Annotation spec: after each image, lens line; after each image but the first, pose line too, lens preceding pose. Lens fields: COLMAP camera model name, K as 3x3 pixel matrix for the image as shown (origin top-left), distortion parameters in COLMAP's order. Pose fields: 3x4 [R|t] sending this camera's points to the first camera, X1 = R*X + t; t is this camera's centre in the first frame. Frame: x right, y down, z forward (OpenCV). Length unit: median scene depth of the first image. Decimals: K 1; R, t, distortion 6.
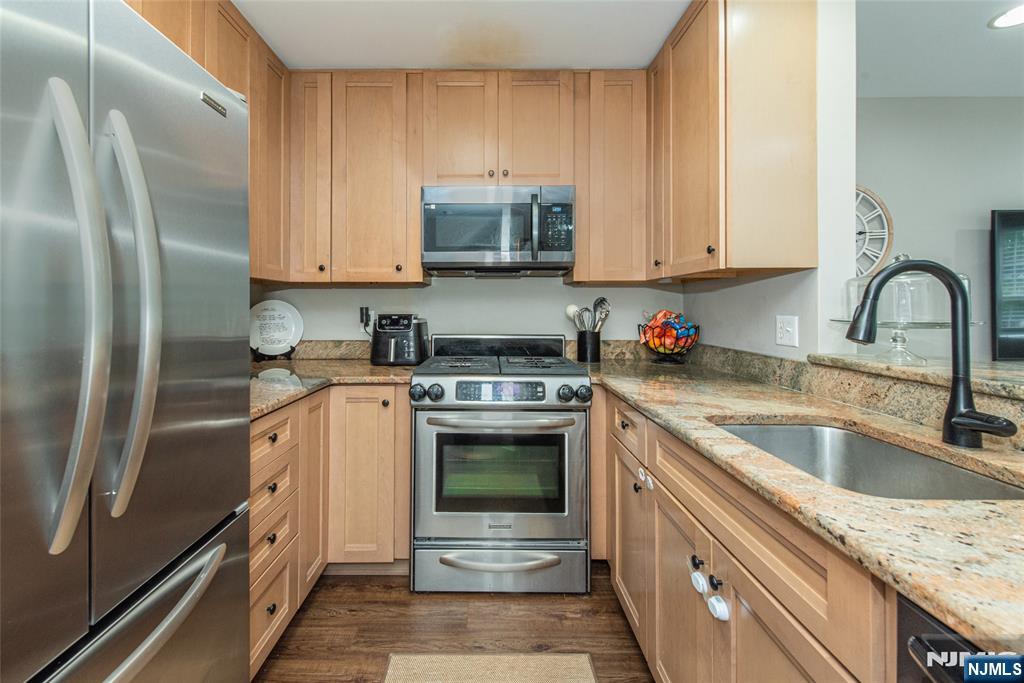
lens RADIAL K [[389.9, 0, 510.1], [0, 389.9, 308.1], [0, 0, 1]] dist [0.002651, -0.000090]
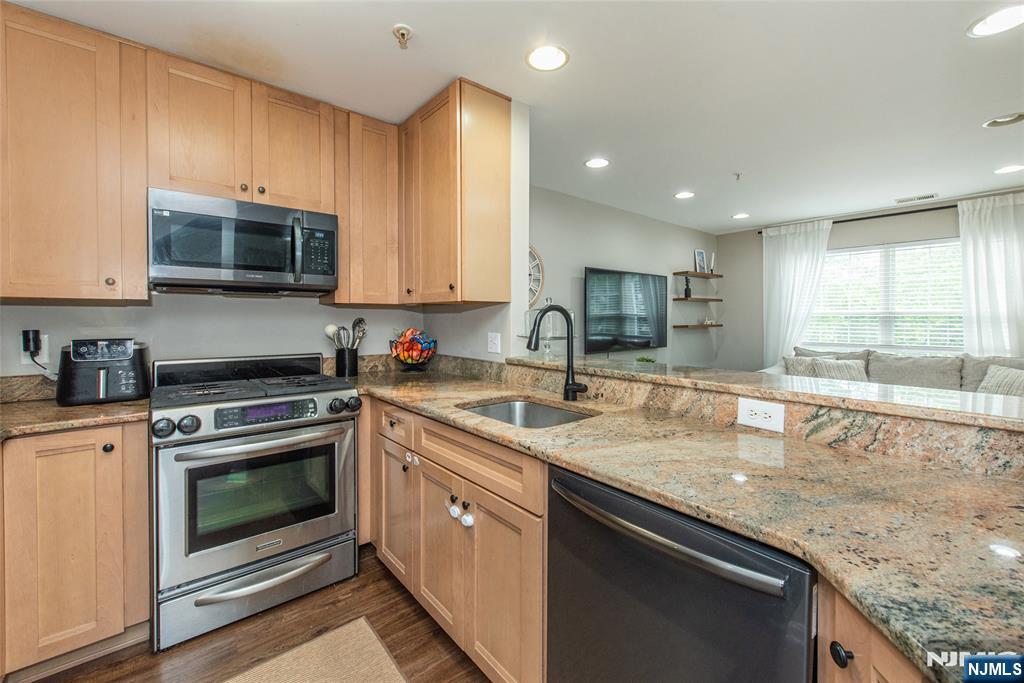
lens RADIAL K [[421.3, 0, 516.5], [0, 421.3, 325.9], [0, 0, 1]] dist [-0.000371, -0.000189]
pose [[0.754660, -0.013242, 0.655983, -0.249987], [-0.004787, 0.999659, 0.025687, -0.042995], [-0.656099, -0.022525, 0.754339, -0.238657]]
